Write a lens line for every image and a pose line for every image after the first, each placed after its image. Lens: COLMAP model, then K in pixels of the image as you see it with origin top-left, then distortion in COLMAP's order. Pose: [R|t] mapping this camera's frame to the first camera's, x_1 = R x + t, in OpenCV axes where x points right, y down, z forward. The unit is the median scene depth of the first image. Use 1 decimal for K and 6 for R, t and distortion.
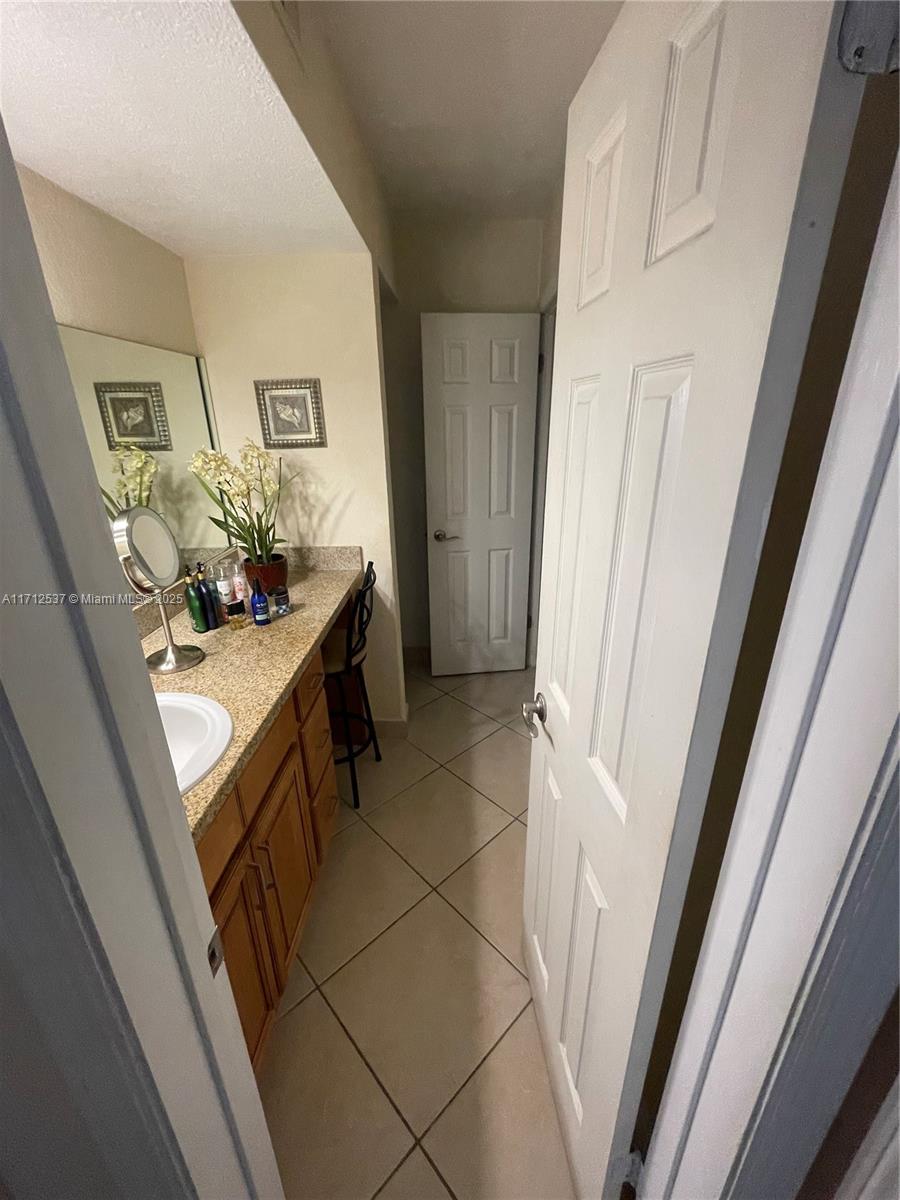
lens RADIAL K [[487.9, 0, 450.3], [0, 487.9, 600.2], [0, 0, 1]] dist [-0.000238, -0.000036]
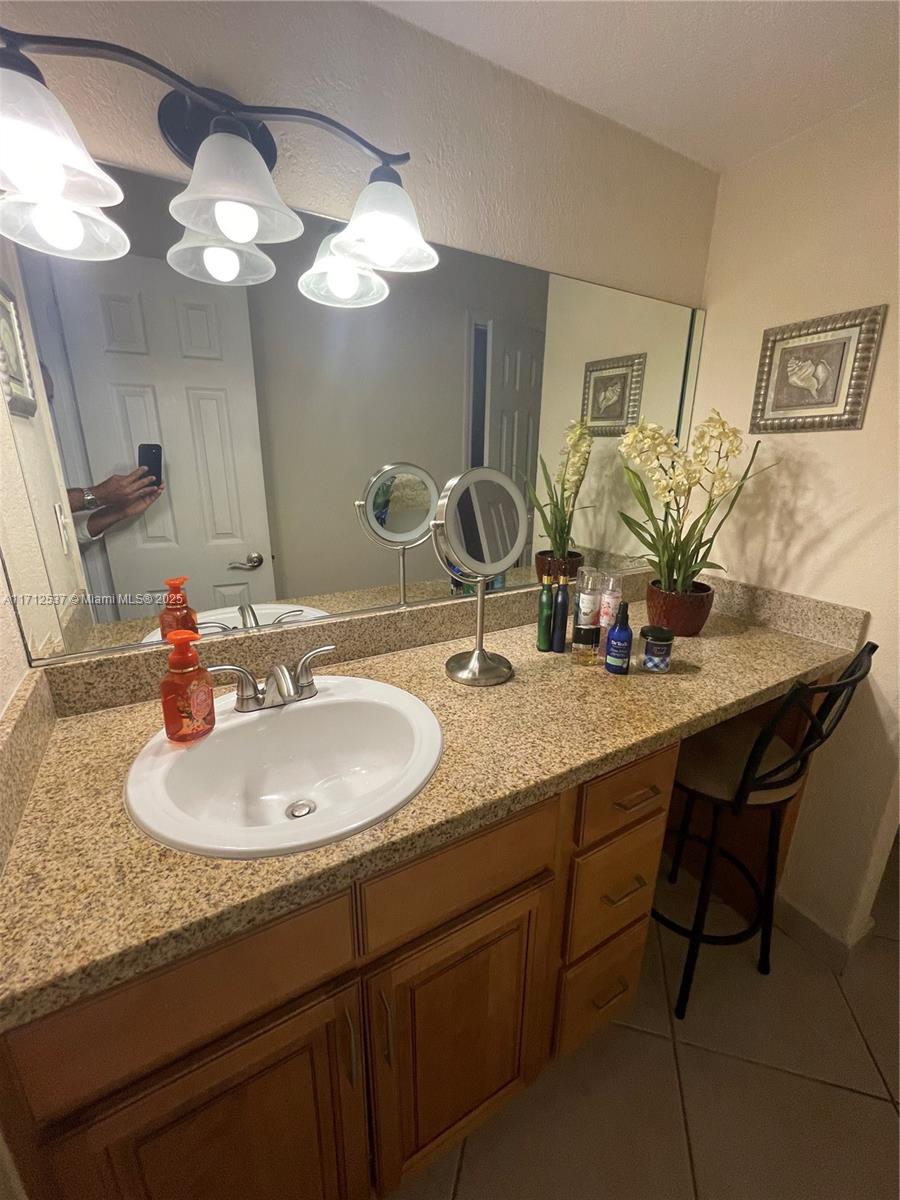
lens RADIAL K [[487.9, 0, 454.3], [0, 487.9, 600.4], [0, 0, 1]] dist [-0.000238, -0.000036]
pose [[0.522242, 0.268918, -0.809288, 0.014374], [-0.317139, 0.942161, 0.108417, -0.038696], [0.791635, 0.200037, 0.577321, 0.352897]]
